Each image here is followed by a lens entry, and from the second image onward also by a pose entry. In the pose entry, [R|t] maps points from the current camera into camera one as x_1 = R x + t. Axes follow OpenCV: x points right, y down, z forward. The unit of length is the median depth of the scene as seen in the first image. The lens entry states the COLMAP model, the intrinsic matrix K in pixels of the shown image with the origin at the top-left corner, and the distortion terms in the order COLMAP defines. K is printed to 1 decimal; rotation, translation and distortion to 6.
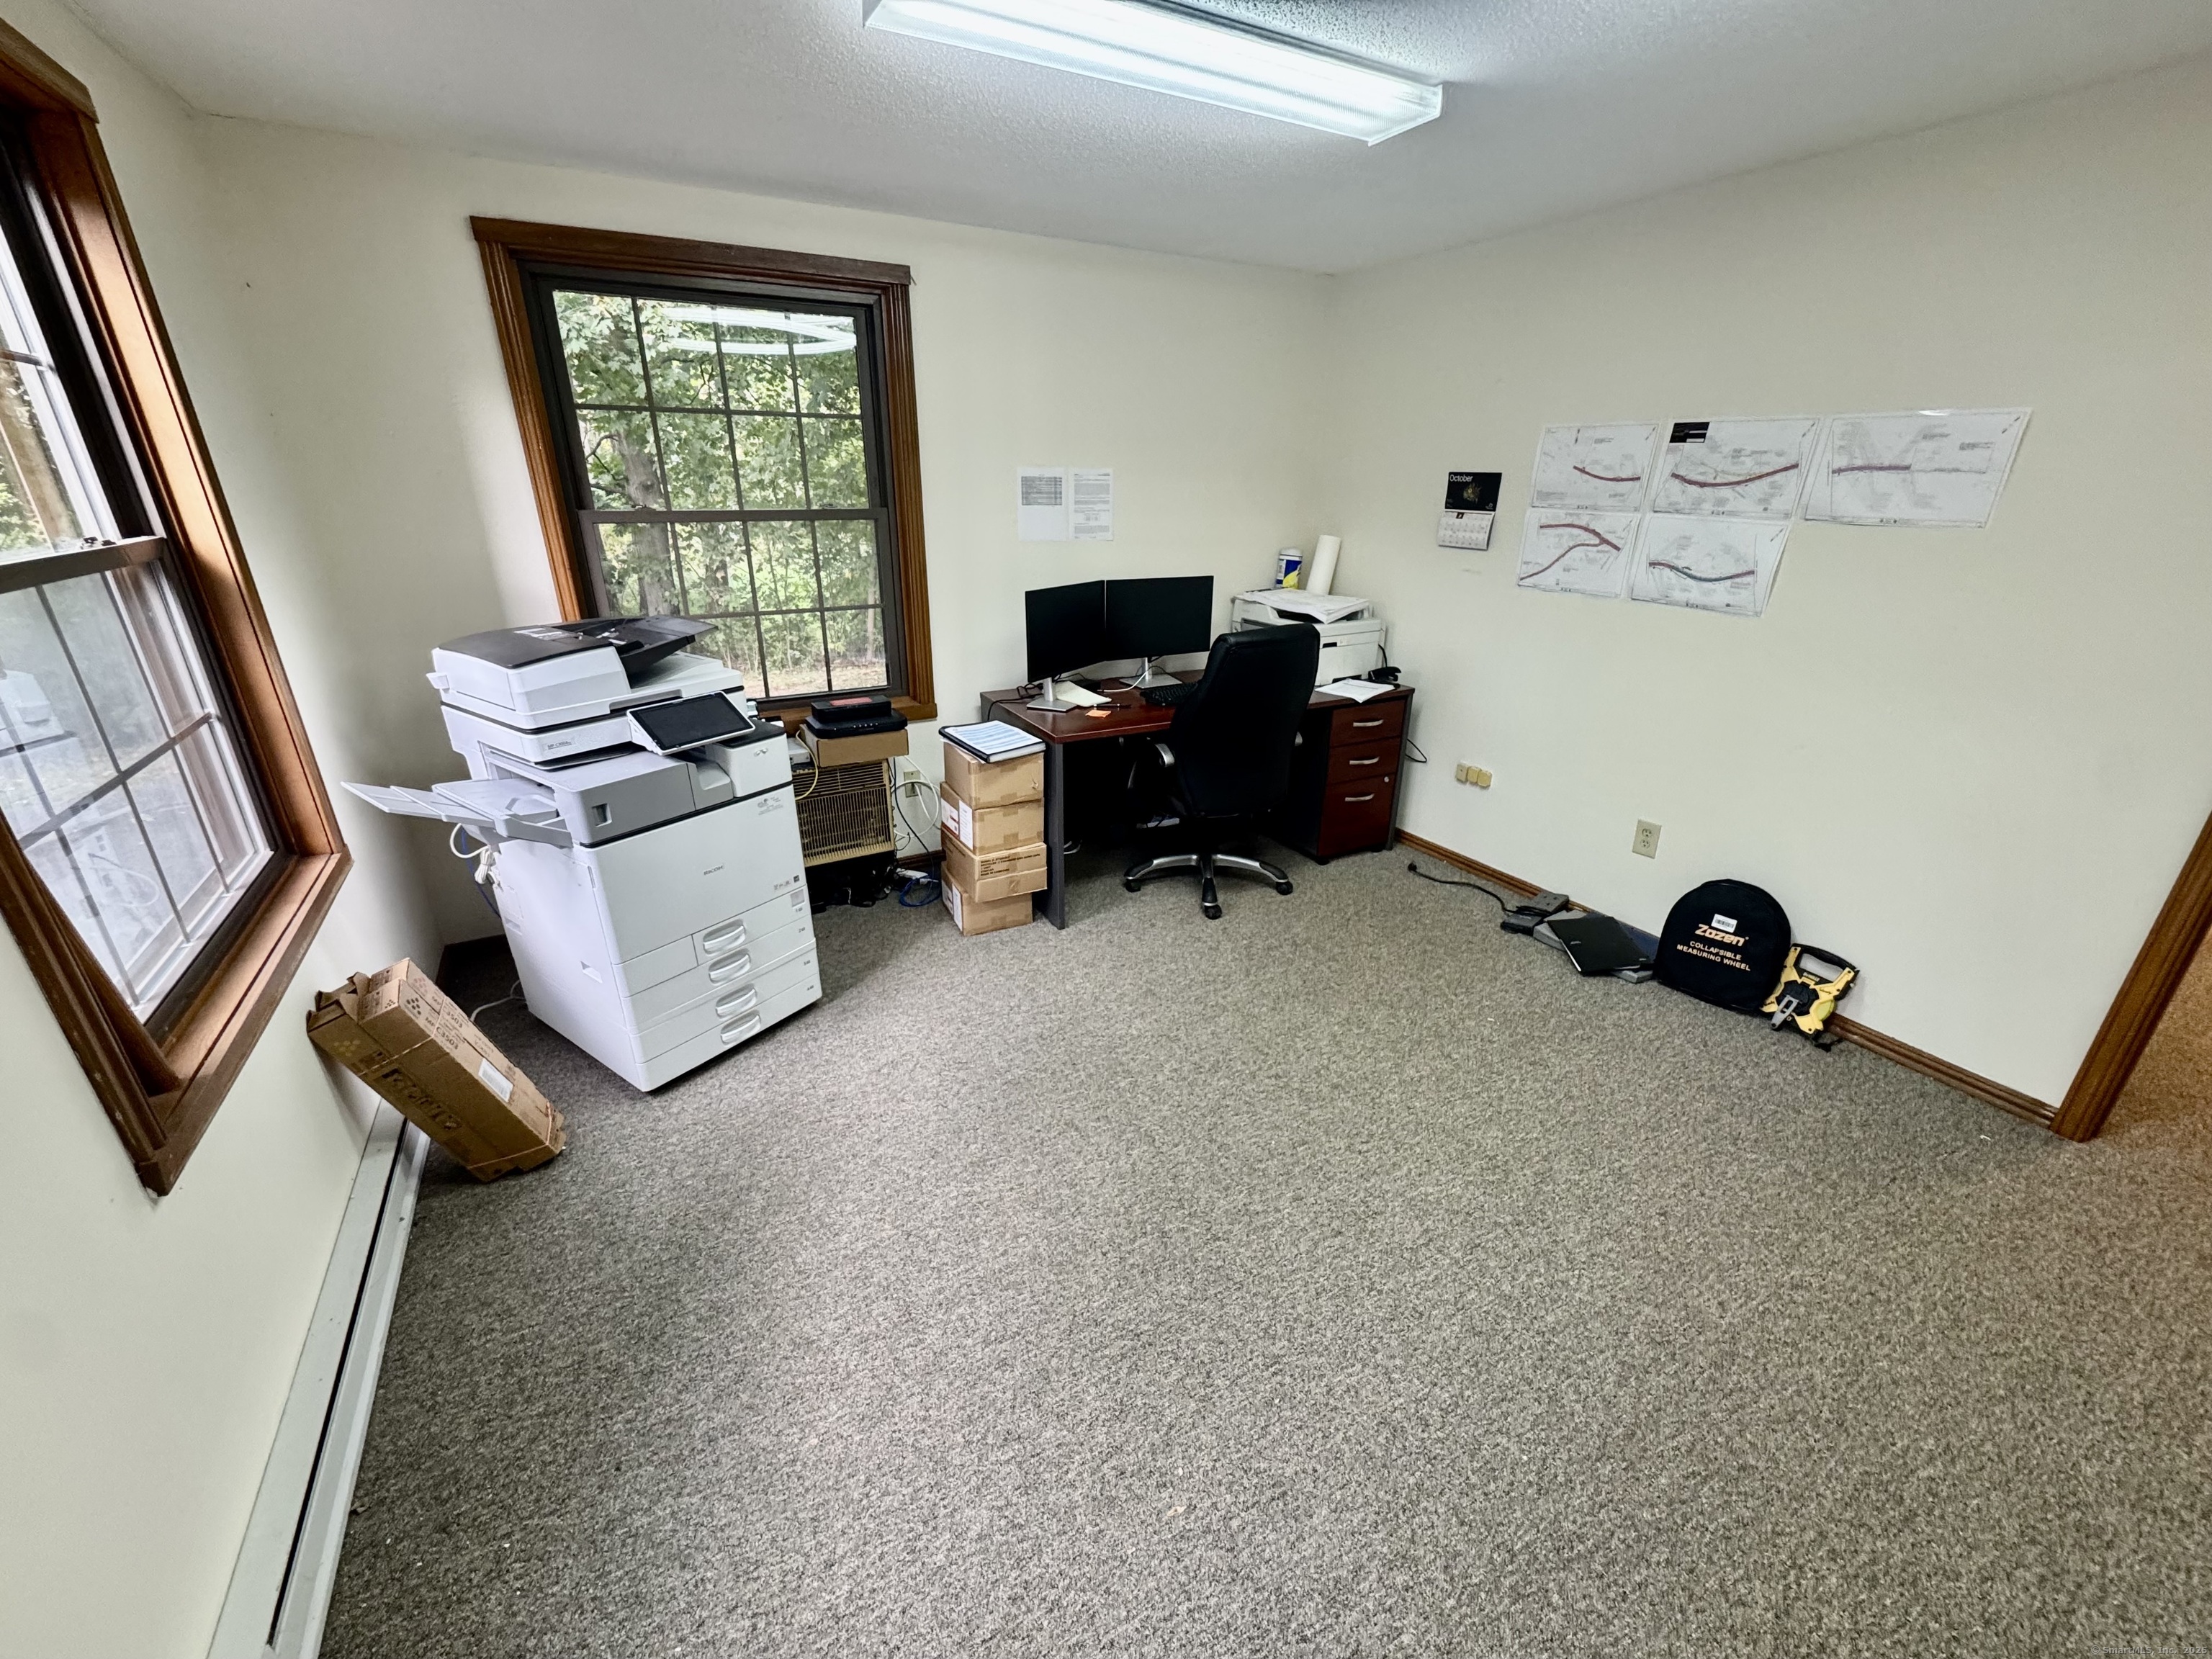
lens RADIAL K [[886.4, 0, 1106.0], [0, 886.4, 829.5], [0, 0, 1]] dist [-0.000713, -0.000190]
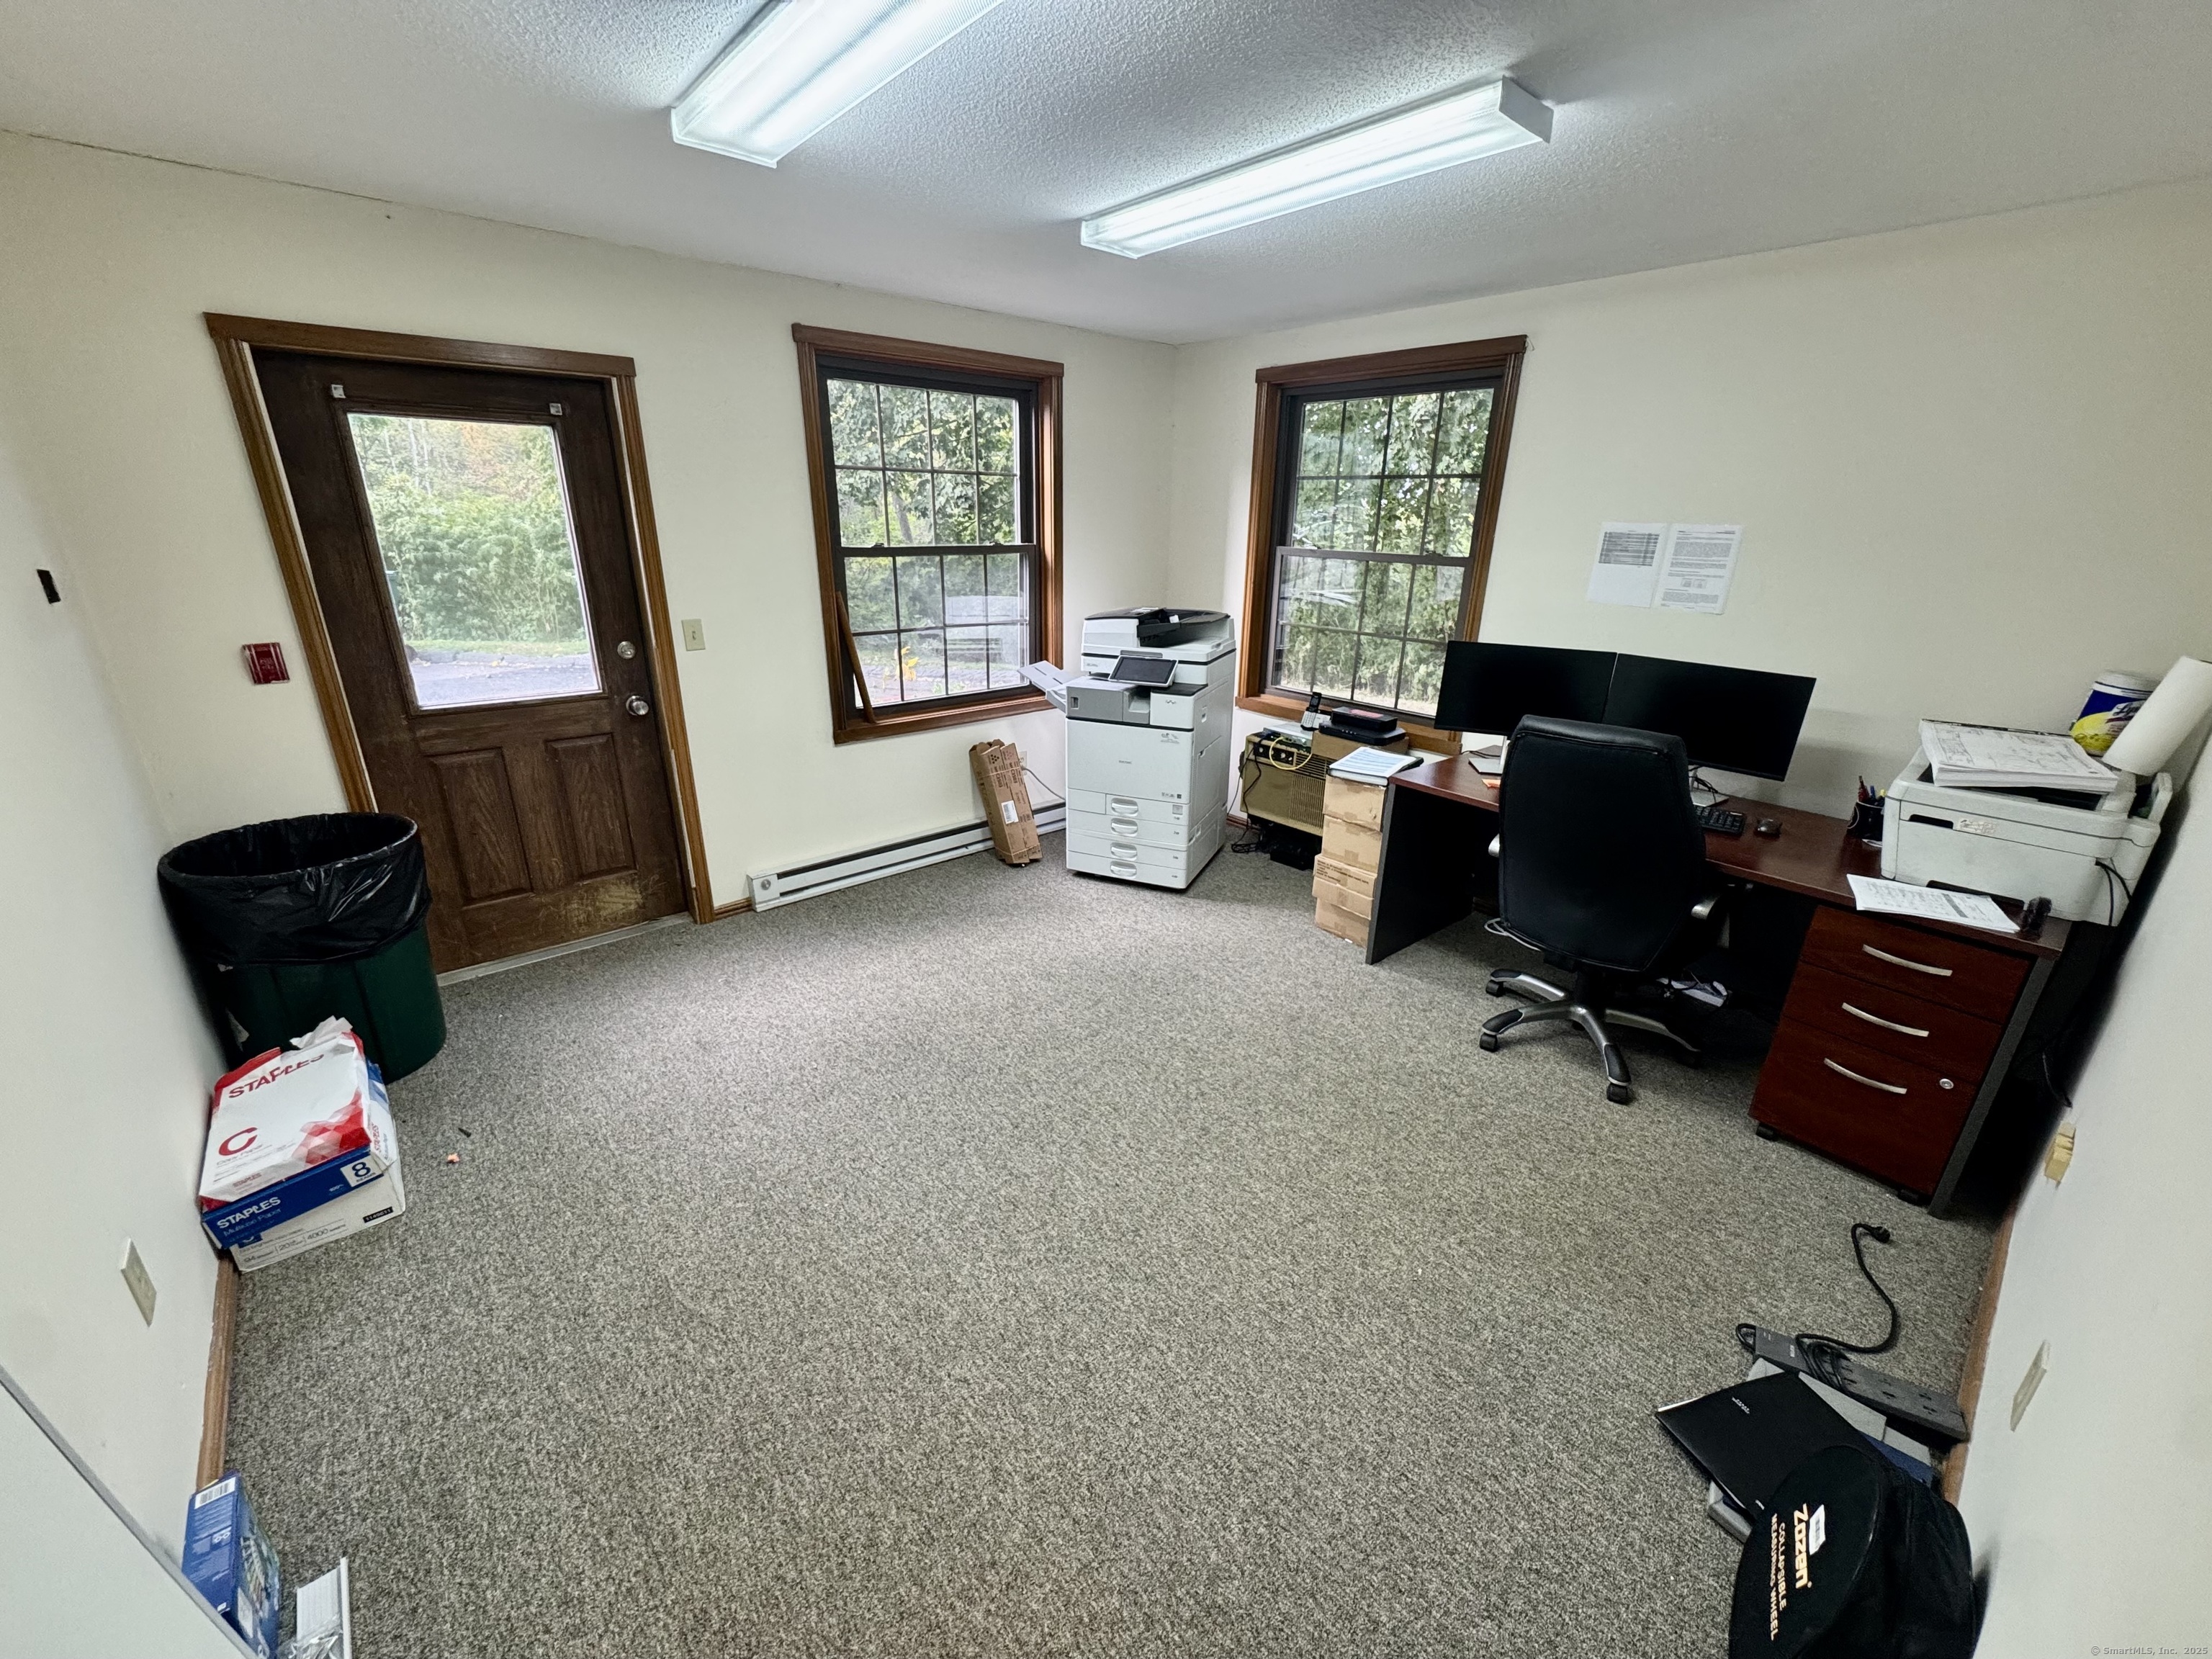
lens RADIAL K [[885.1, 0, 1106.0], [0, 885.1, 829.5], [0, 0, 1]] dist [-0.003031, -0.000148]
pose [[0.205843, 0.326520, -0.922504, 0.798132], [-0.379926, 0.895411, 0.232155, -0.152055], [0.901823, 0.302695, 0.308367, 0.378357]]
